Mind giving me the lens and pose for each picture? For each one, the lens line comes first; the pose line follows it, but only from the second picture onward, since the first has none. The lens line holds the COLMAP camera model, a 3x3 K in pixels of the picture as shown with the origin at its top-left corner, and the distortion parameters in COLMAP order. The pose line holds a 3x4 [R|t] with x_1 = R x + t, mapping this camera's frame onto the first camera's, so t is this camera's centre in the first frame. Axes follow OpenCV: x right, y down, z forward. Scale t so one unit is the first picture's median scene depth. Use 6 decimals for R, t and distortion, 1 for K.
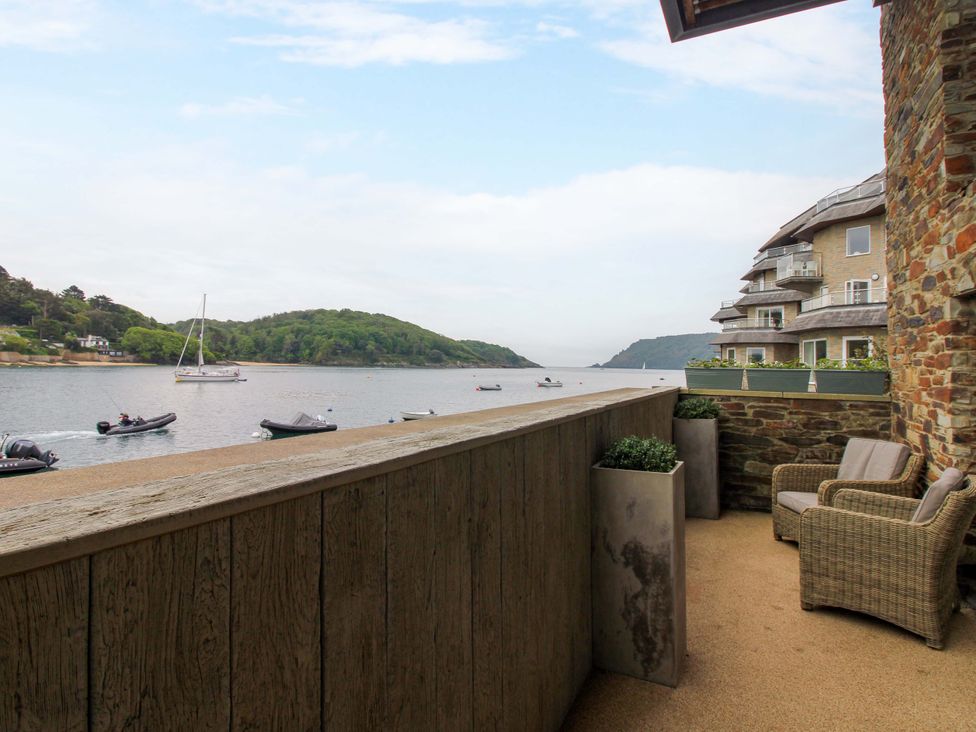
lens RADIAL K [[503.0, 0, 488.4], [0, 503.0, 342.6], [0, 0, 1]] dist [-0.002966, -0.011895]
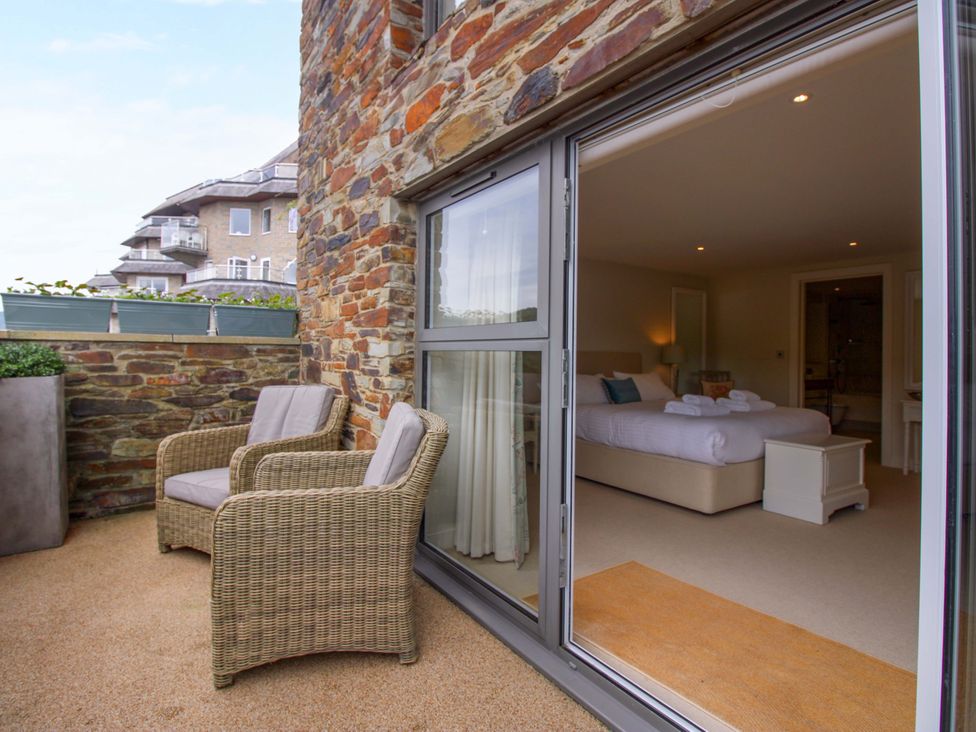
lens RADIAL K [[531.1, 0, 485.5], [0, 531.1, 354.4], [0, 0, 1]] dist [0.001786, -0.010942]
pose [[0.478032, -0.019809, 0.878119, 0.190006], [-0.048707, 0.997609, 0.049020, 0.091394], [-0.876991, -0.066204, 0.475924, 0.346635]]
